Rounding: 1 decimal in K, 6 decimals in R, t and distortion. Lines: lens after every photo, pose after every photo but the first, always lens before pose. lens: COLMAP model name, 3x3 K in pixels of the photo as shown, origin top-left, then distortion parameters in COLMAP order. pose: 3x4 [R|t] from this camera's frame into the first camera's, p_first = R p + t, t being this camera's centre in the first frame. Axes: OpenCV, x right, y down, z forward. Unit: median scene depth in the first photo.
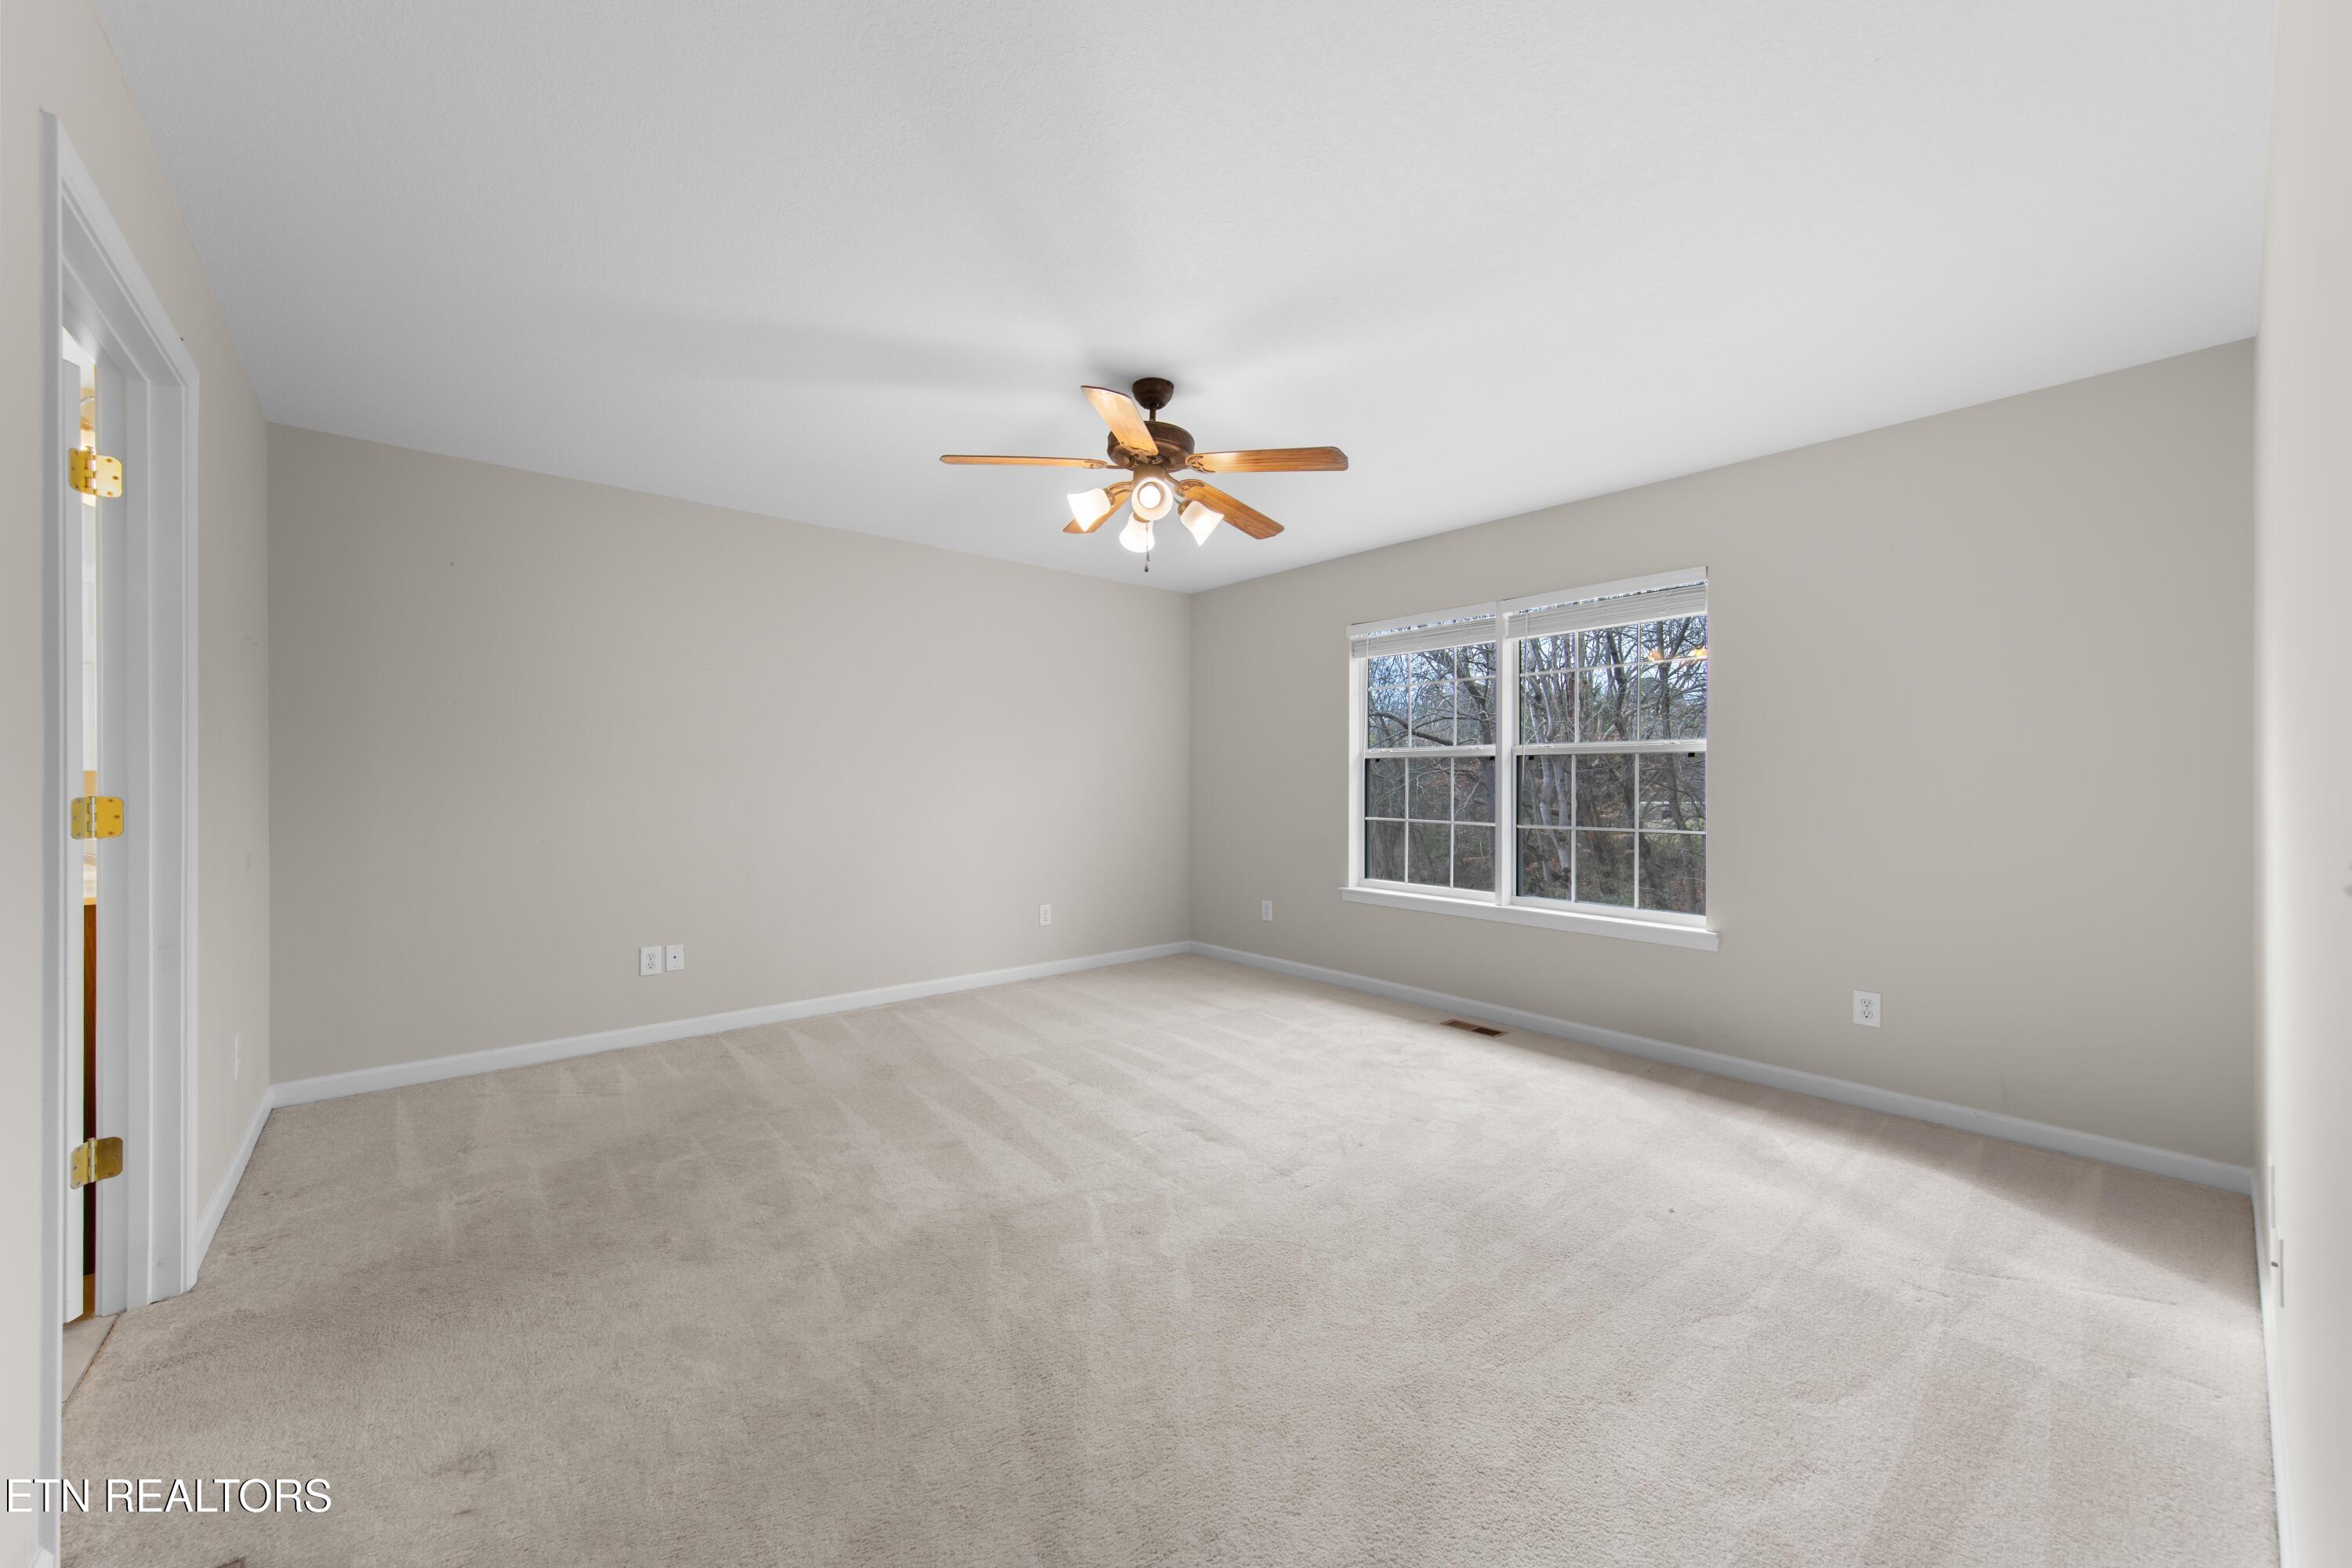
lens RADIAL K [[857.5, 0, 1172.7], [0, 857.5, 778.2], [0, 0, 1]] dist [0.000718, -0.006973]
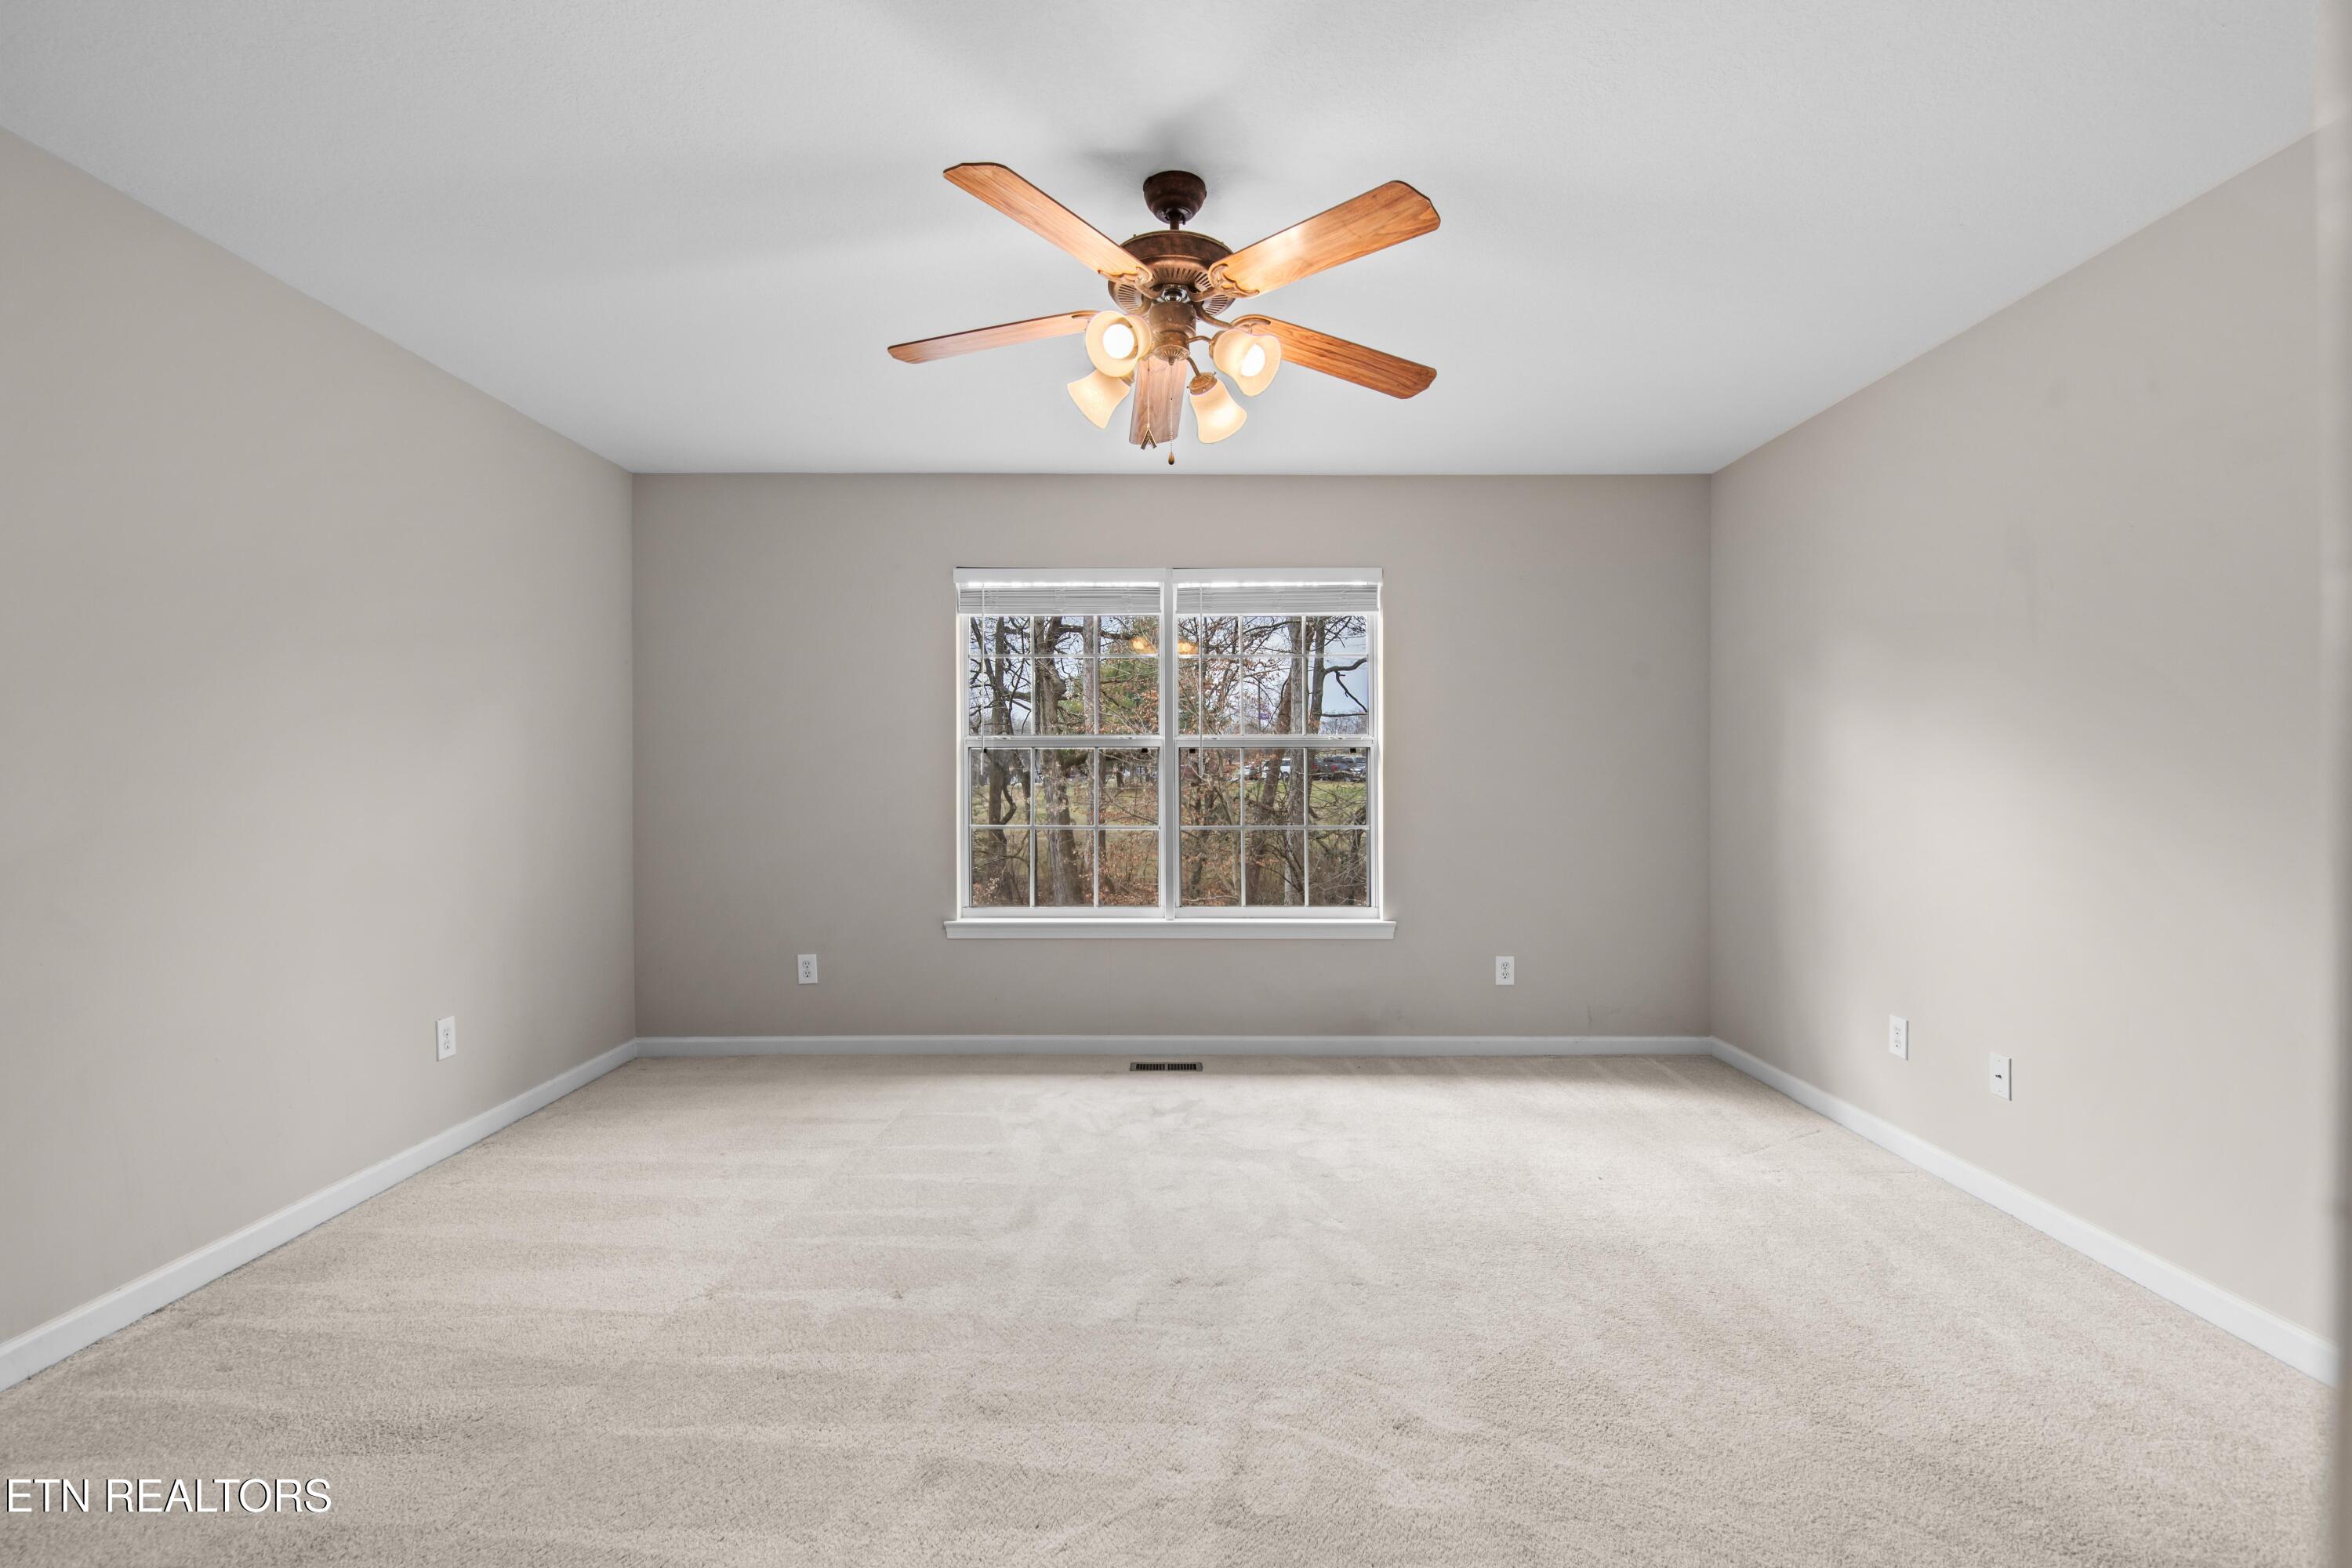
lens RADIAL K [[1053.4, 0, 1164.7], [0, 1053.4, 776.5], [0, 0, 1]] dist [0.000222, -0.000078]
pose [[0.656172, -0.005865, 0.754589, -0.423630], [0.003693, 0.999983, 0.004561, -0.001700], [-0.754603, -0.000206, 0.656182, 0.304134]]
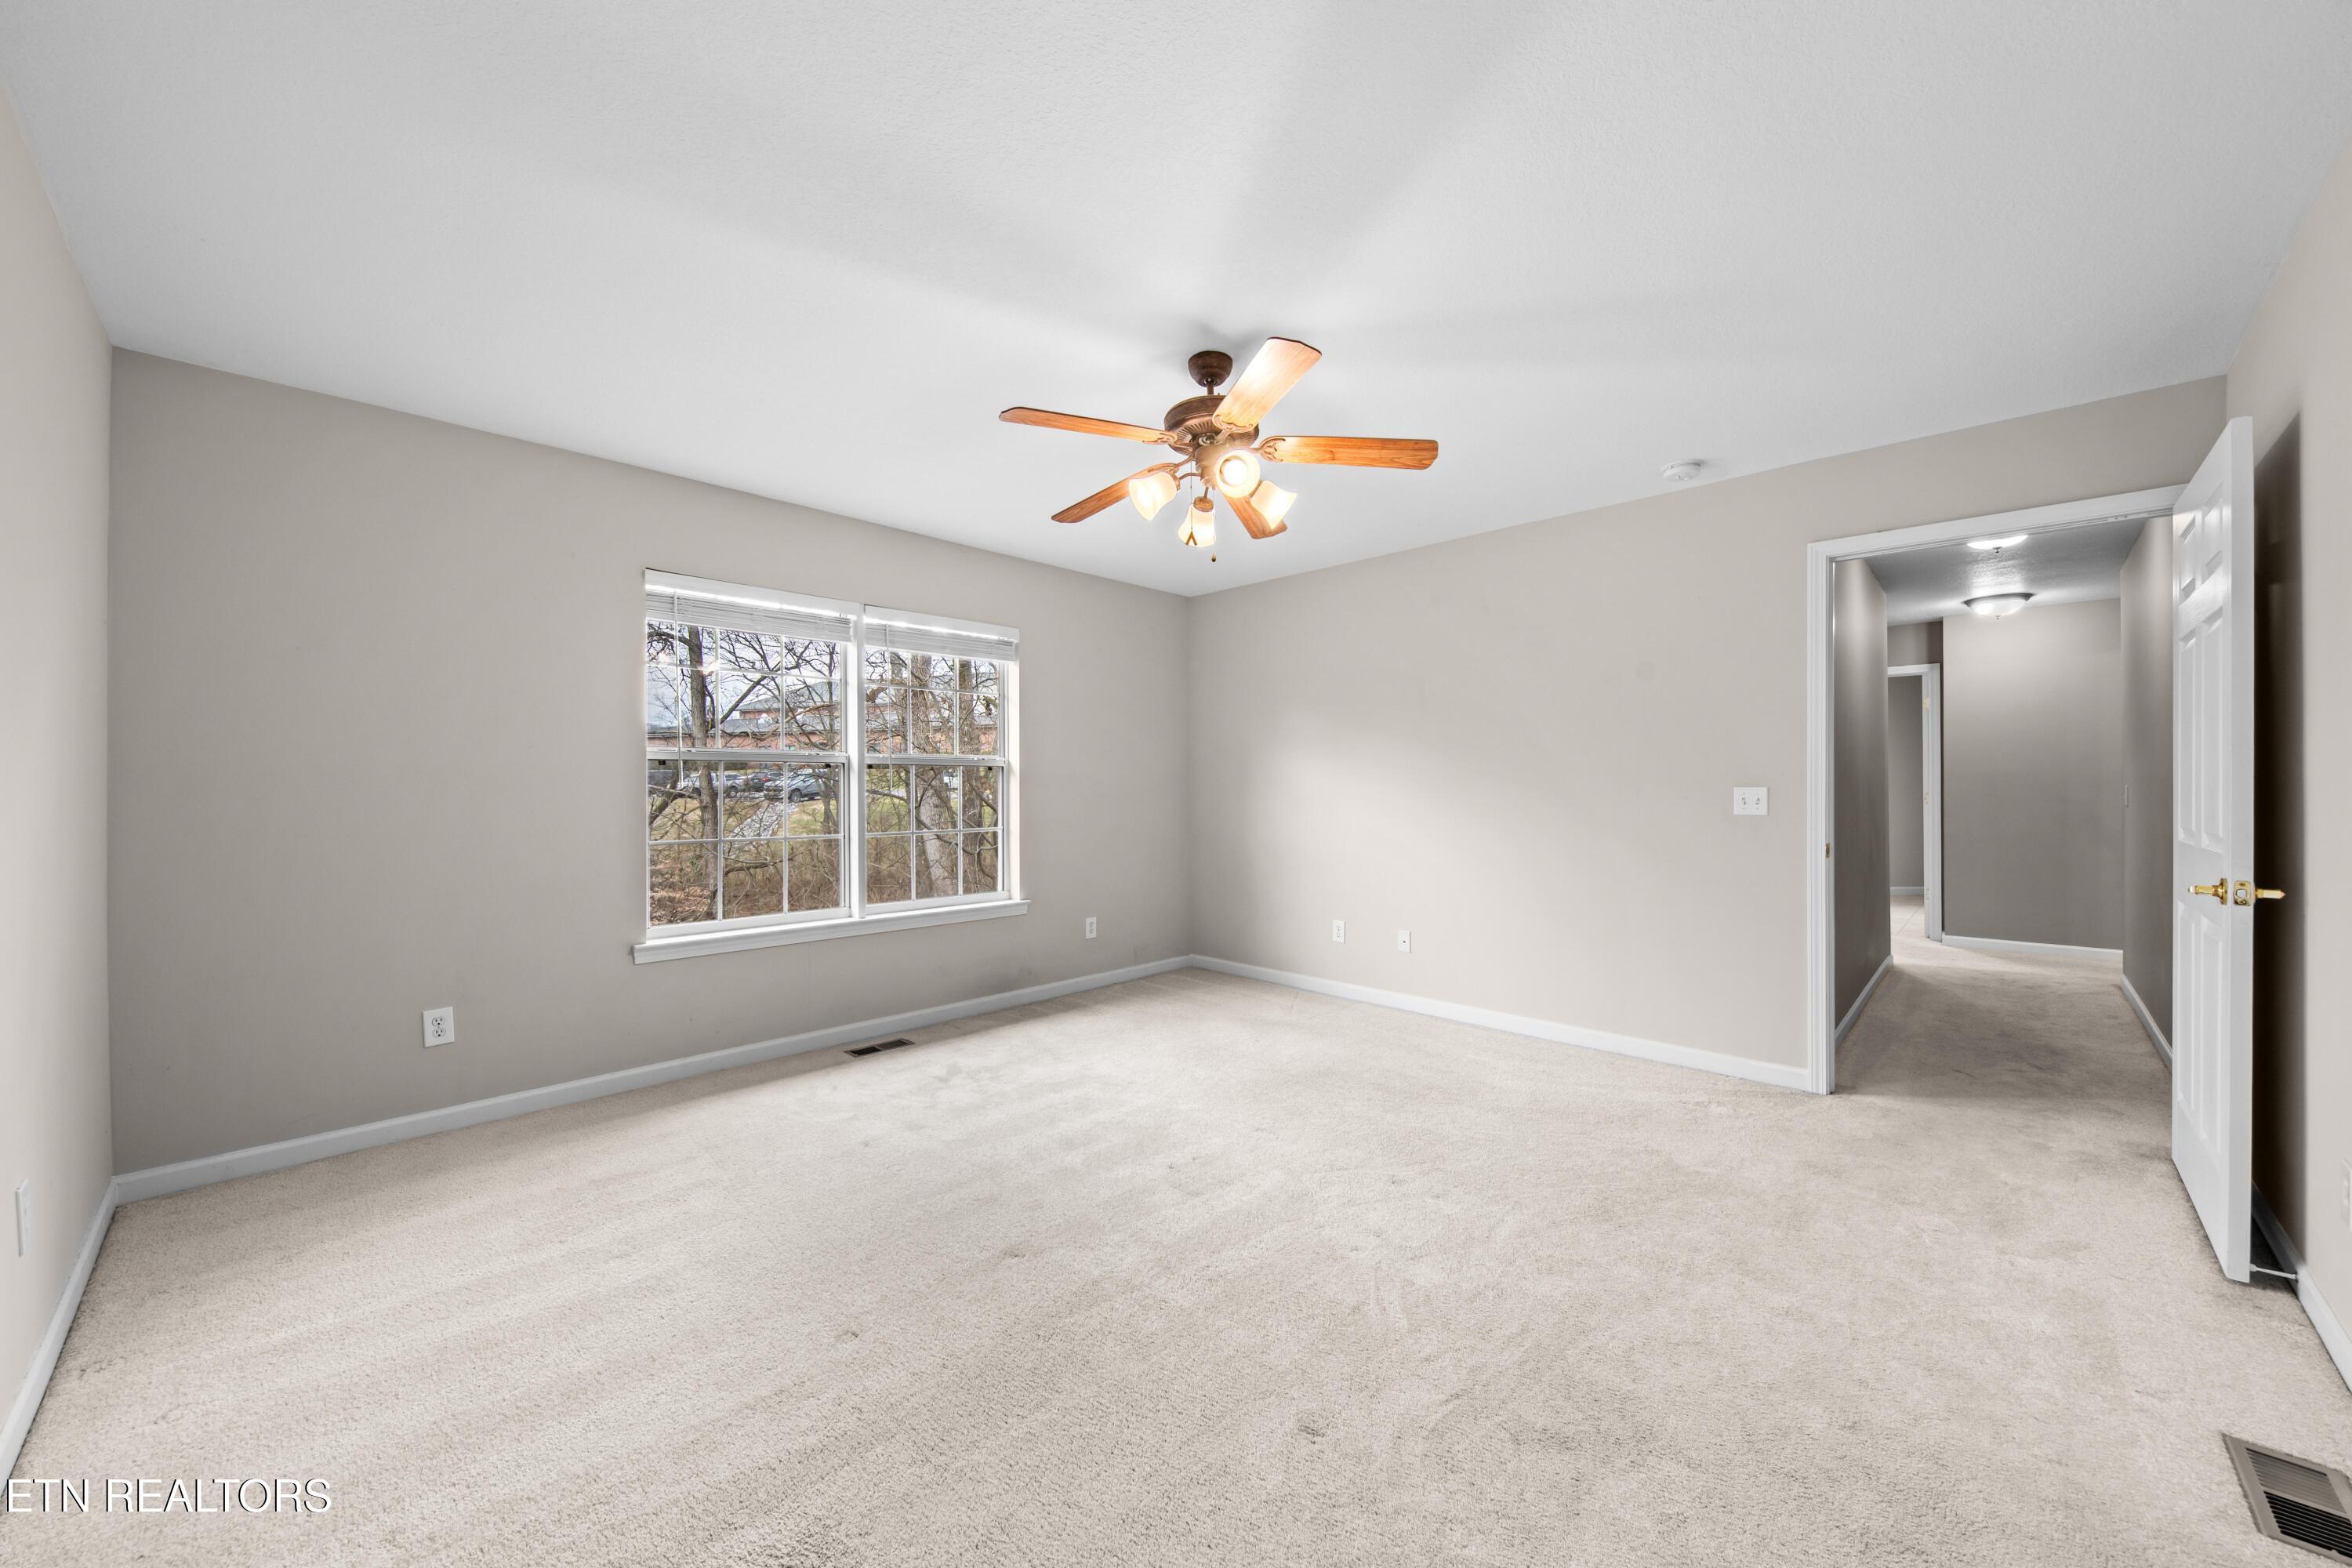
lens RADIAL K [[857.5, 0, 1172.7], [0, 857.5, 778.2], [0, 0, 1]] dist [0.000718, -0.006973]
pose [[-0.085266, 0.004532, 0.996348, -0.611961], [0.000643, 0.999990, -0.004494, -0.004934], [-0.996358, 0.000257, -0.085268, 0.730834]]
